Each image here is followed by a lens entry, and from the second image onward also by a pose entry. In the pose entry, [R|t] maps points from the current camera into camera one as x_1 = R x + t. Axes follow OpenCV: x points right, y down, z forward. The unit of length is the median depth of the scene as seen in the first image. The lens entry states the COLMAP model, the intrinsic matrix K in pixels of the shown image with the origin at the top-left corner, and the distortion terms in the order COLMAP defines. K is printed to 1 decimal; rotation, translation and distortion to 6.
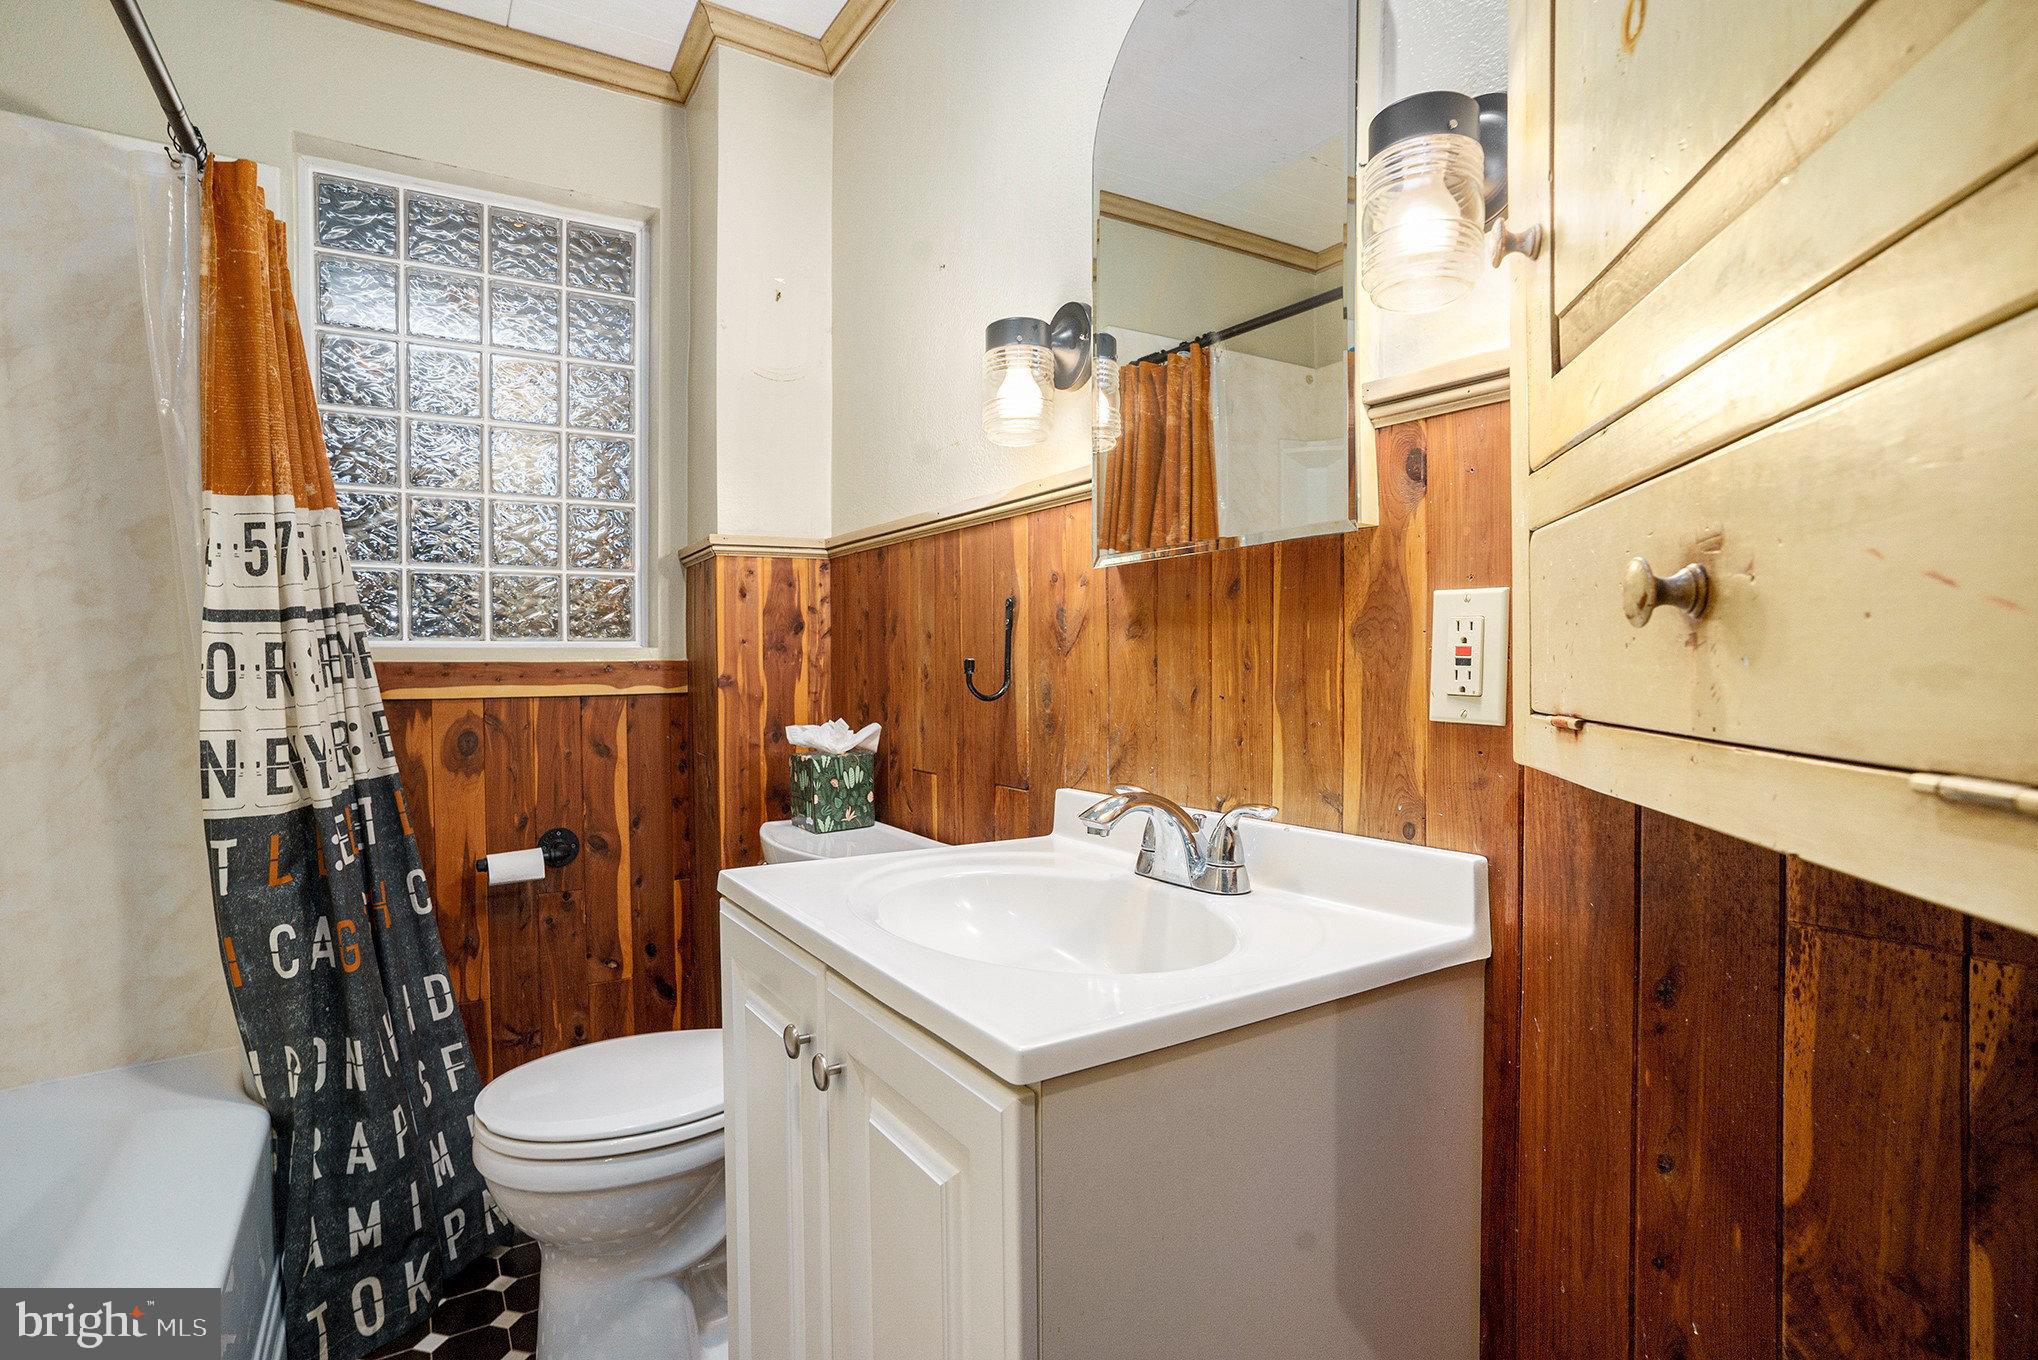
lens RADIAL K [[1017.2, 0, 1019.0], [0, 1017.2, 680.0], [0, 0, 1]] dist [-0.098402, 0.047511]
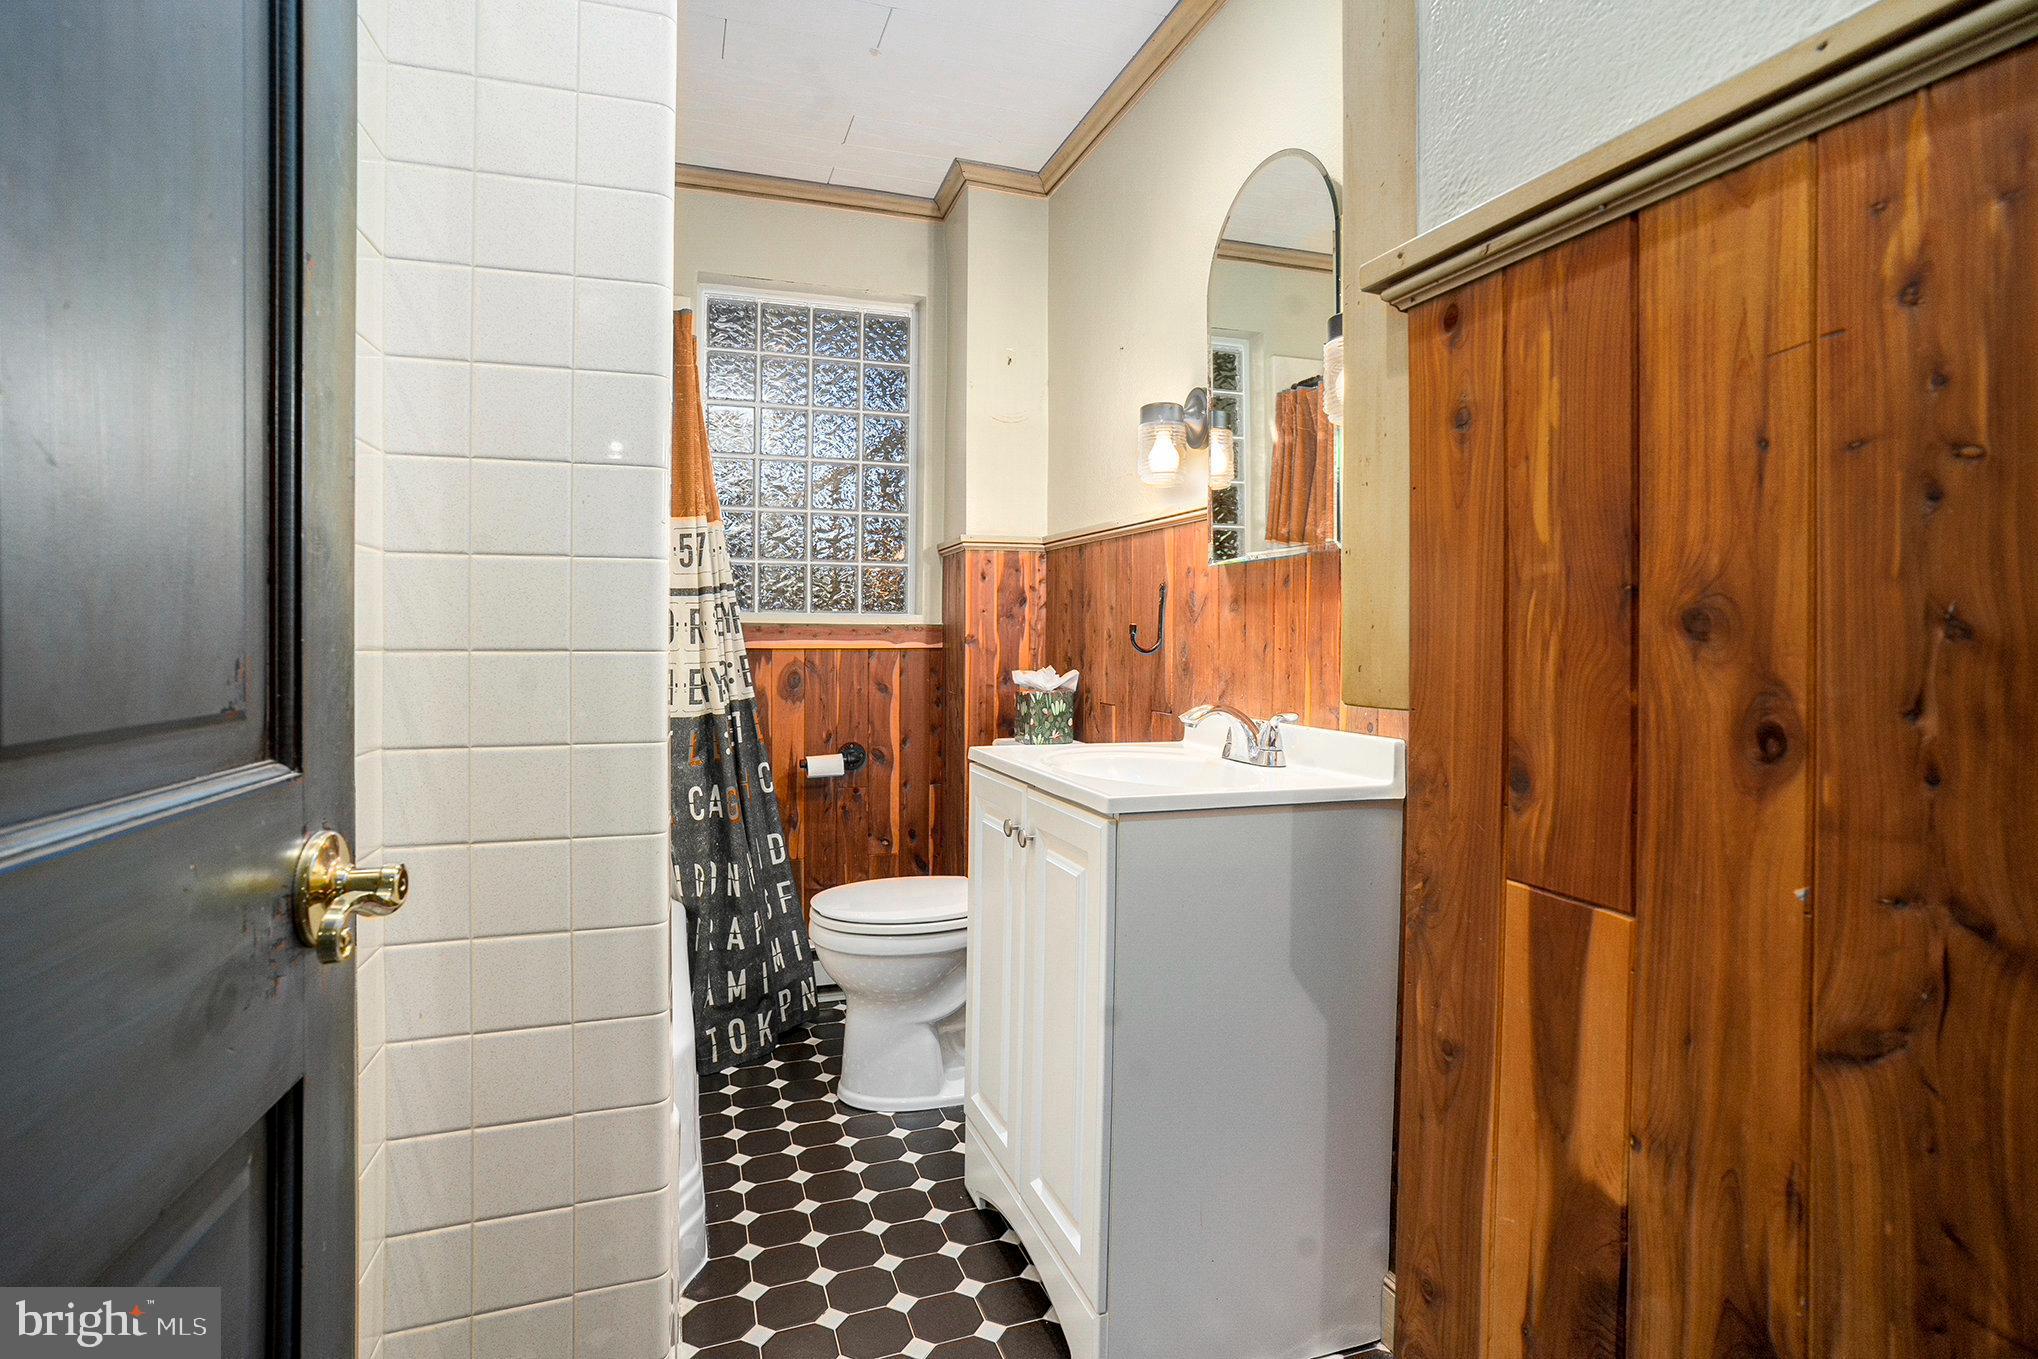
lens RADIAL K [[1012.4, 0, 1003.4], [0, 1012.4, 666.8], [0, 0, 1]] dist [-0.080635, 0.048201]
pose [[0.971613, 0.020855, -0.235657, 0.098966], [-0.017228, 0.999699, 0.017440, 0.016267], [0.235949, -0.012885, 0.971680, -0.410969]]
